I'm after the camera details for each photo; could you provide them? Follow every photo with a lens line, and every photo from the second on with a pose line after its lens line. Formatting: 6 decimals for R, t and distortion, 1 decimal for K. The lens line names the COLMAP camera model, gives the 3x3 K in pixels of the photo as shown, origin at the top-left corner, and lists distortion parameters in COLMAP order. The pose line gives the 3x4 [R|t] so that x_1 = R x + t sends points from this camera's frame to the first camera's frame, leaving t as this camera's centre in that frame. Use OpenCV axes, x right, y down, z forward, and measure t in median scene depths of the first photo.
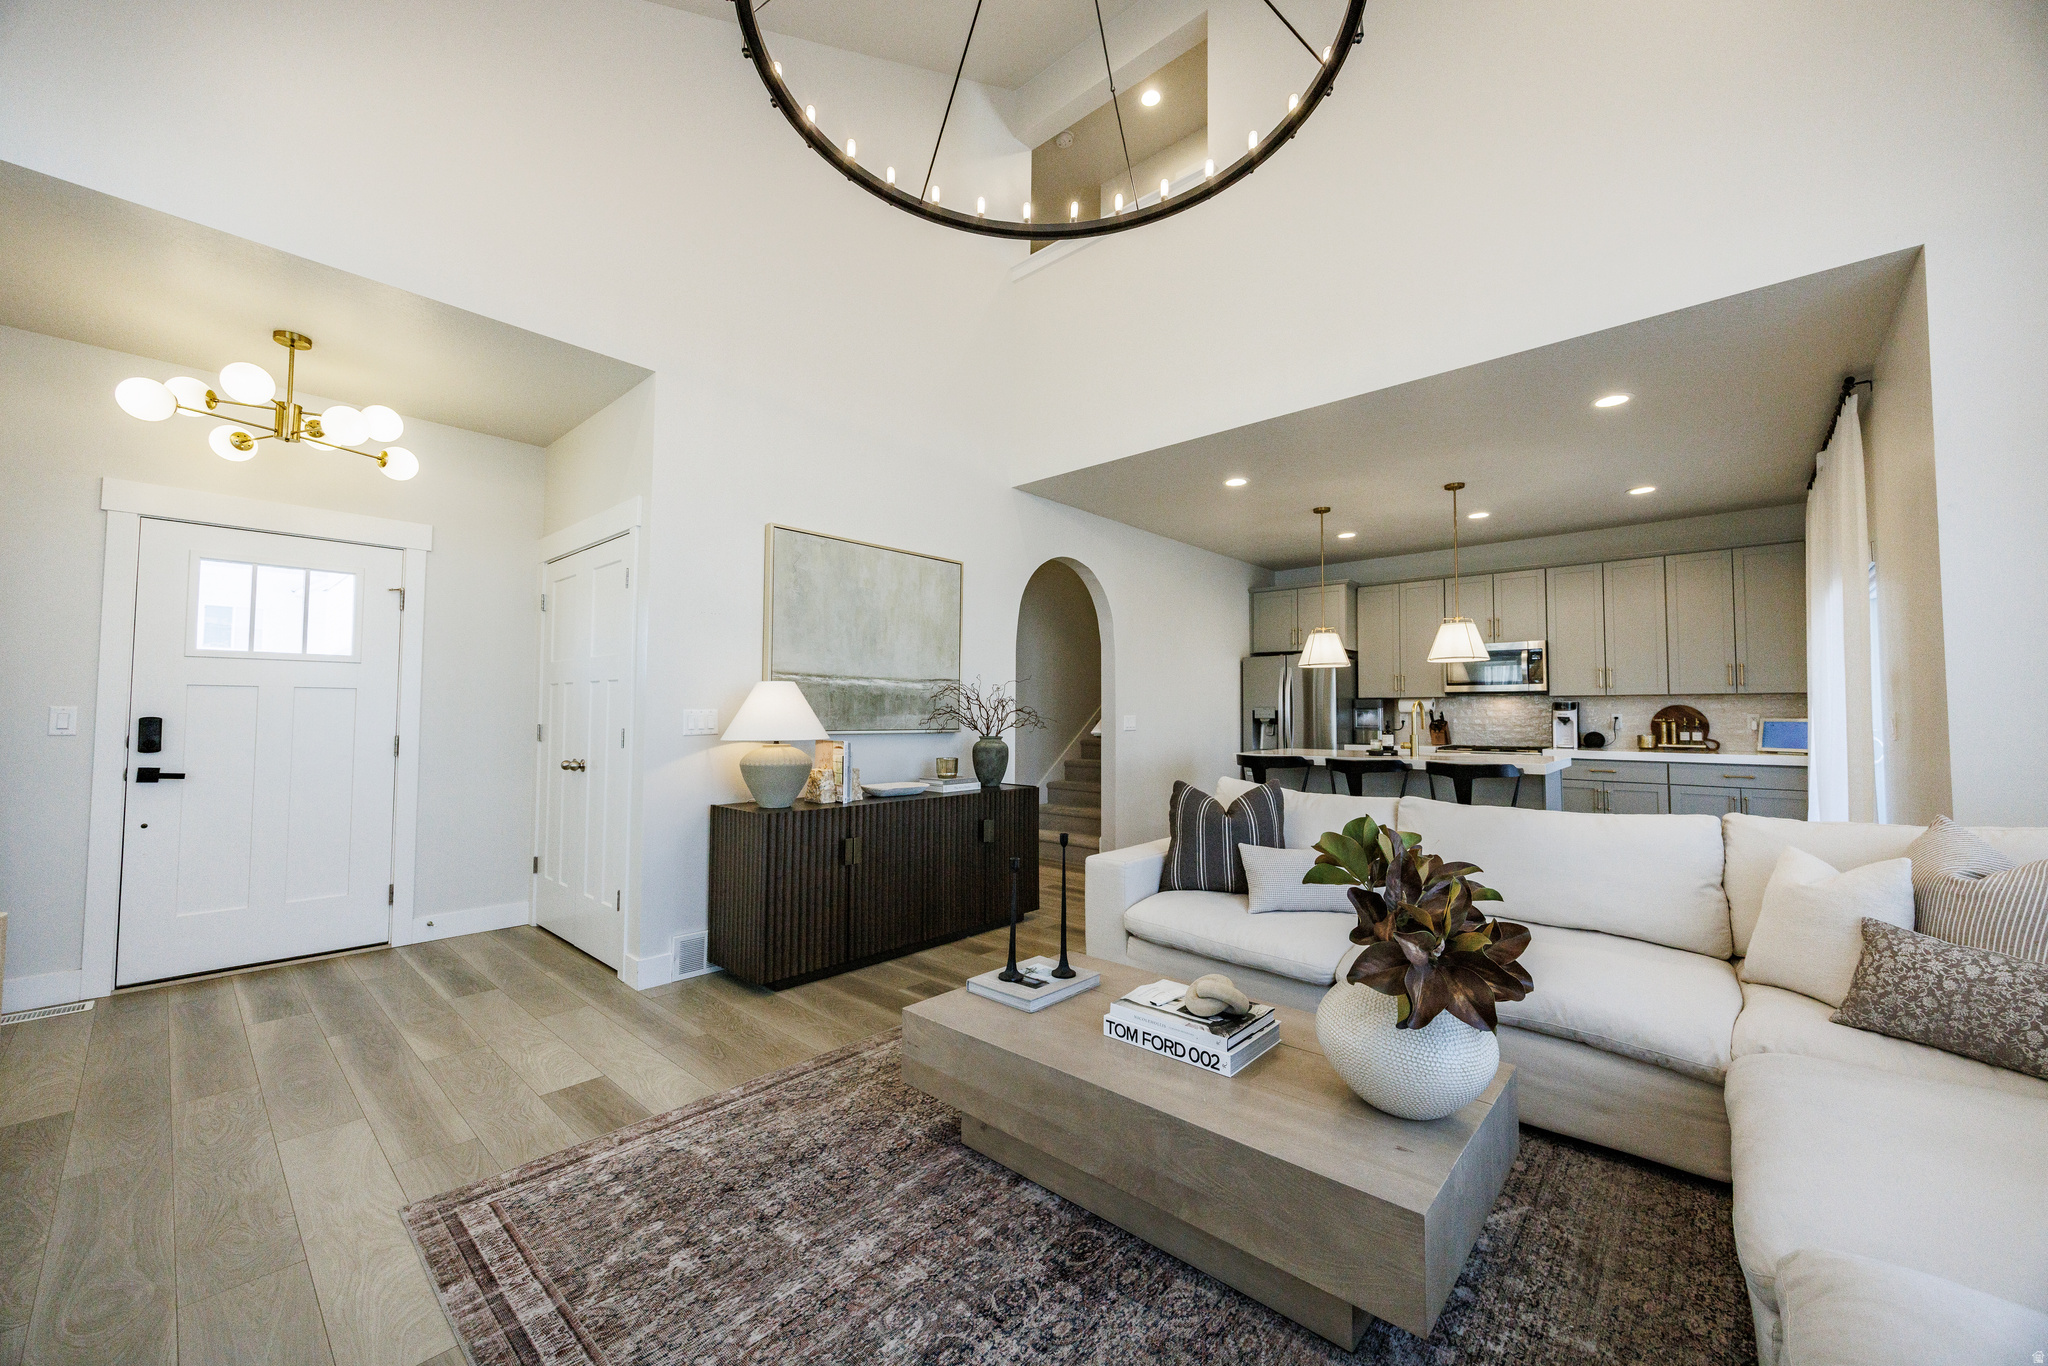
lens RADIAL K [[774.6, 0, 1024.0], [0, 774.6, 683.0], [0, 0, 1]] dist [-0.002283, -0.000214]
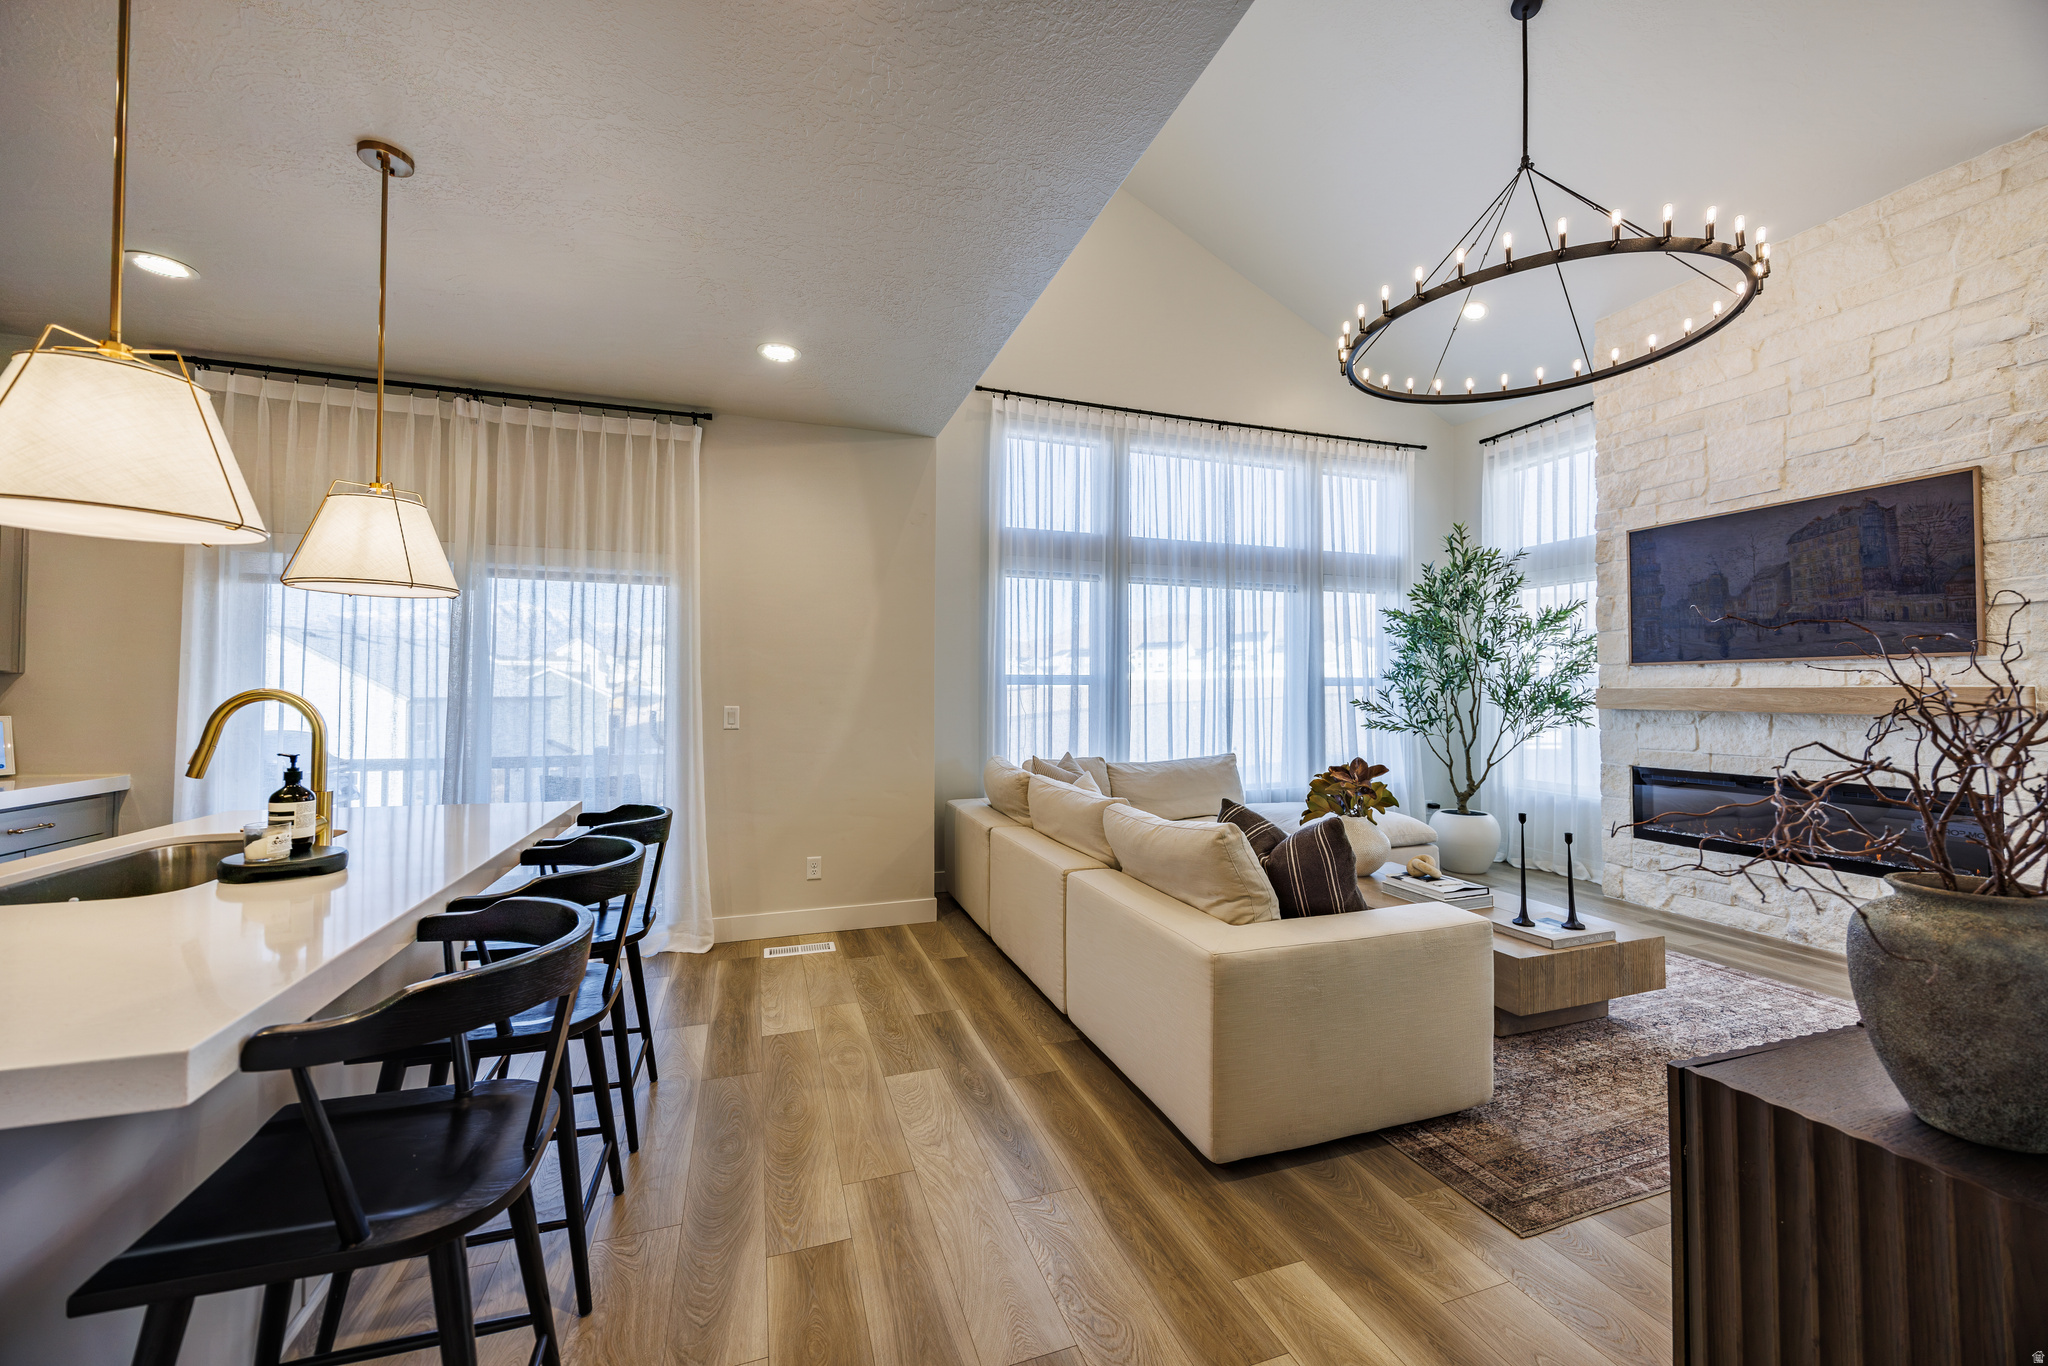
lens RADIAL K [[780.6, 0, 1018.5], [0, 780.6, 677.9], [0, 0, 1]] dist [-0.002212, -0.000431]
pose [[-0.872373, 0.005138, 0.488814, 0.104123], [-0.022737, 0.998436, -0.051073, 0.043136], [-0.488312, -0.055669, -0.870892, 1.791135]]
